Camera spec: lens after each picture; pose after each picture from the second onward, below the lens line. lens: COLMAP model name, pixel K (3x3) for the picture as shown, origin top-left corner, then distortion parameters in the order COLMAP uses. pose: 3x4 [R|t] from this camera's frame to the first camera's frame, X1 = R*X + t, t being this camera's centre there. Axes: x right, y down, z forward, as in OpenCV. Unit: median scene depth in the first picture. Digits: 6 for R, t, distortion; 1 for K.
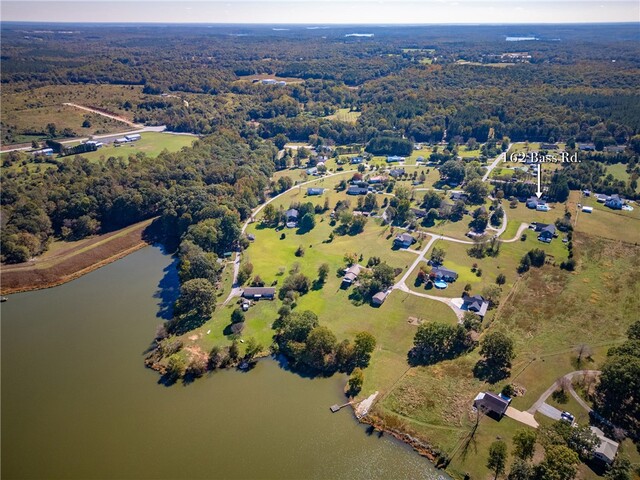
lens RADIAL K [[454.3, 0, 320.0], [0, 454.3, 240.0], [0, 0, 1]] dist [0.084453, -0.088813]
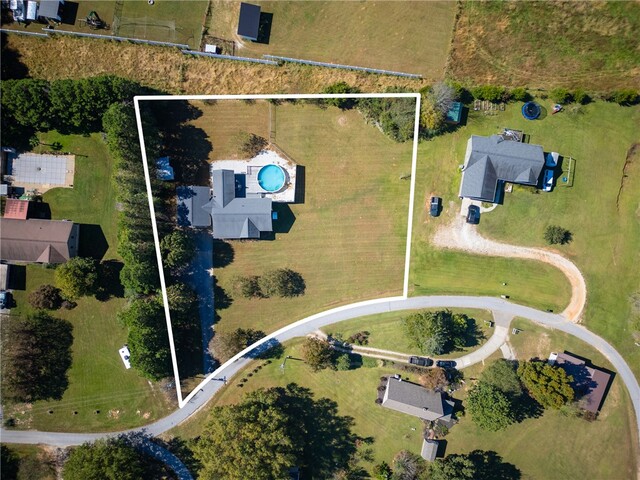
lens RADIAL K [[454.3, 0, 320.0], [0, 454.3, 240.0], [0, 0, 1]] dist [0.084453, -0.088813]
pose [[-0.400439, -0.916207, 0.014588, 0.450181], [0.405630, -0.162966, 0.899392, -0.300261], [-0.821652, 0.366069, 0.436899, 0.903826]]
